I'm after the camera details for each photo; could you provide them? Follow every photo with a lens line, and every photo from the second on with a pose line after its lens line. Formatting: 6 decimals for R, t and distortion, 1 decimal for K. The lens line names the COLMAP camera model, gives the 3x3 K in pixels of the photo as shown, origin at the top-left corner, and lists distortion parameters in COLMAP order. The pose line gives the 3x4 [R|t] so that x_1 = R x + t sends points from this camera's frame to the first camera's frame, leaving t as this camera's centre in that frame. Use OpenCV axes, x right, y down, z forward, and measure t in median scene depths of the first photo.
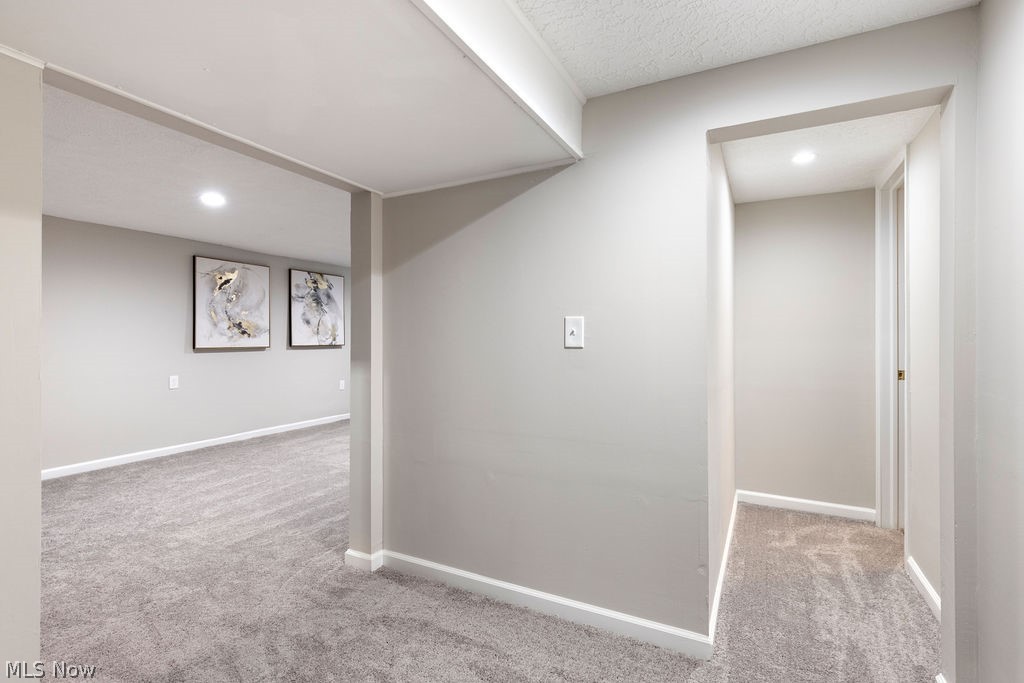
lens RADIAL K [[488.2, 0, 507.4], [0, 488.2, 335.5], [0, 0, 1]] dist [-0.002491, -0.000209]
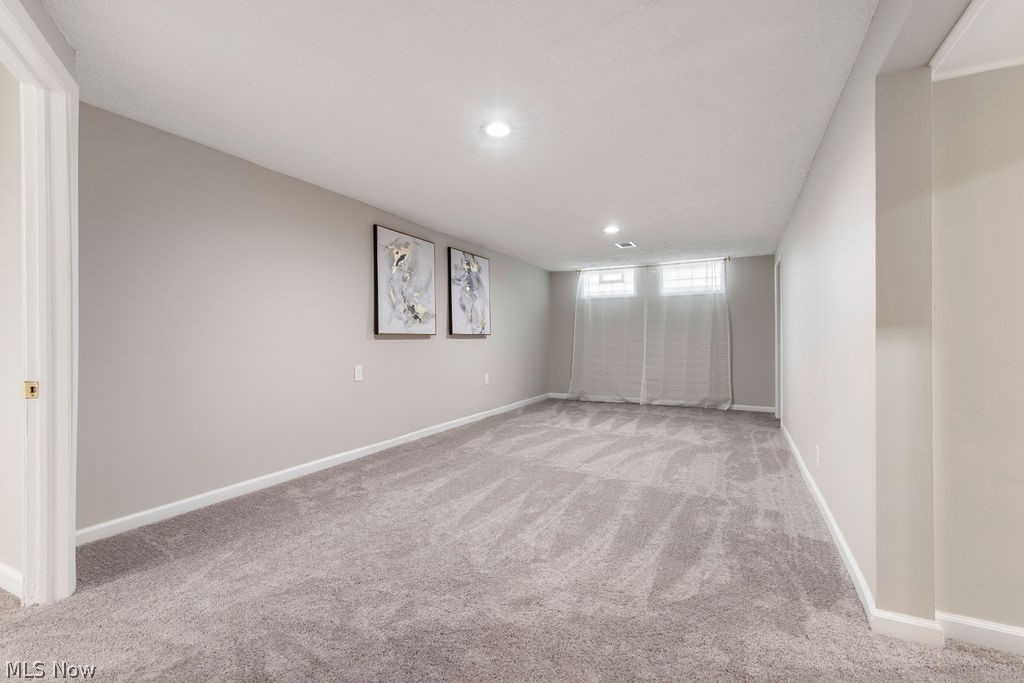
lens RADIAL K [[467.2, 0, 515.7], [0, 467.2, 339.9], [0, 0, 1]] dist [0.004485, 0.000064]
pose [[0.999959, -0.003704, 0.008318, -0.359659], [0.003654, 0.999975, 0.006063, 0.029309], [-0.008340, -0.006032, 0.999947, 0.161542]]
